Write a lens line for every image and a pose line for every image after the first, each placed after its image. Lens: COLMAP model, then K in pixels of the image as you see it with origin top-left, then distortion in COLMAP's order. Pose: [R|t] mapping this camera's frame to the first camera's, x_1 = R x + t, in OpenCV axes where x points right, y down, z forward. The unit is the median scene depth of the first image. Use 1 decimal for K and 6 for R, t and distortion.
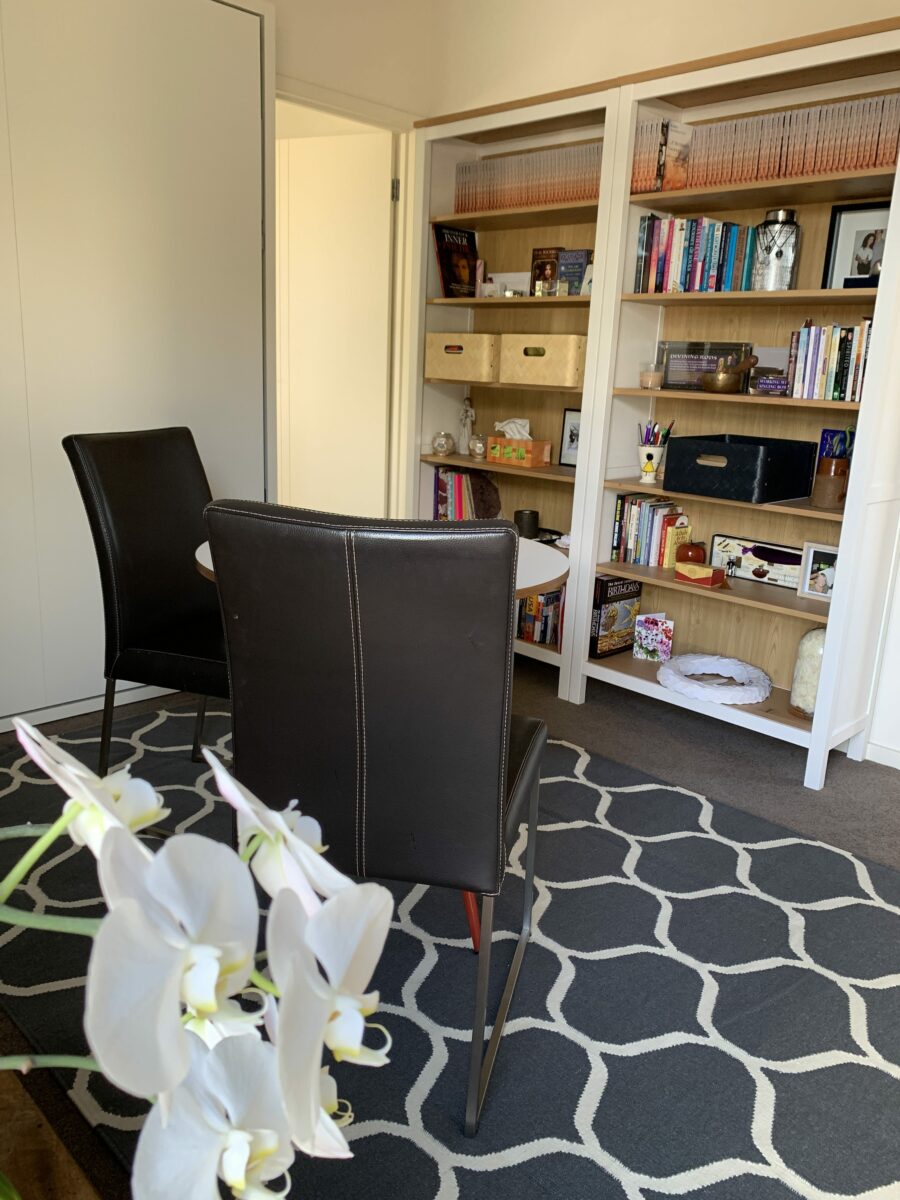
lens RADIAL K [[921.2, 0, 449.7], [0, 921.2, 601.6], [0, 0, 1]] dist [-0.004178, -0.001192]
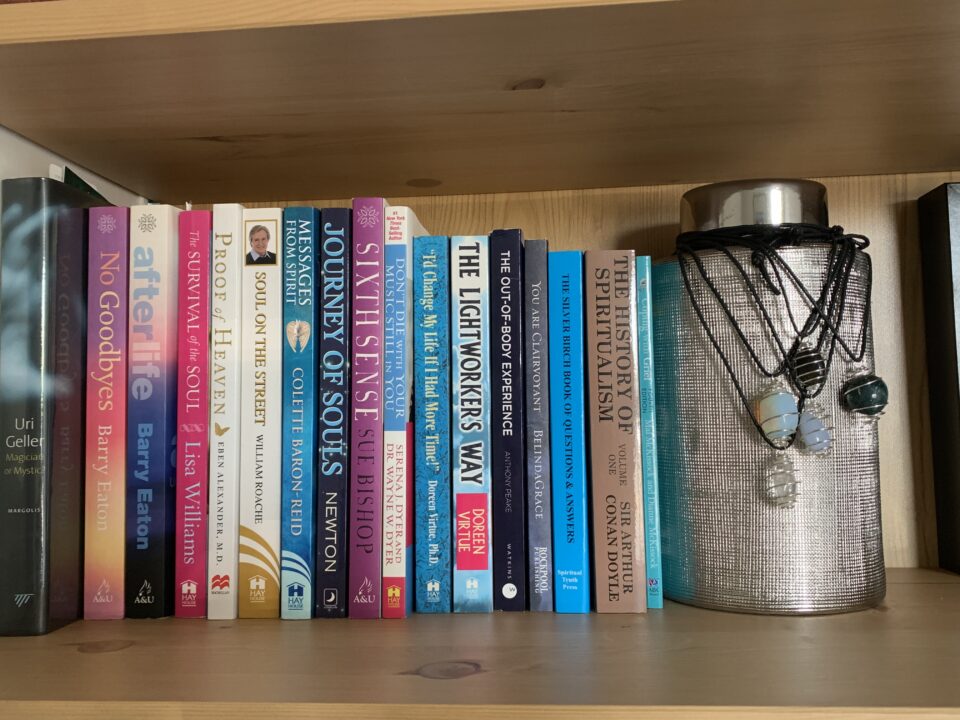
lens RADIAL K [[866.9, 0, 480.3], [0, 866.9, 360.2], [0, 0, 1]] dist [0.002267, 0.001027]
pose [[0.756616, -0.007605, 0.653816, 0.172169], [0.216975, 0.946193, -0.240083, -0.333907], [-0.616810, 0.323512, 0.717555, 0.854734]]
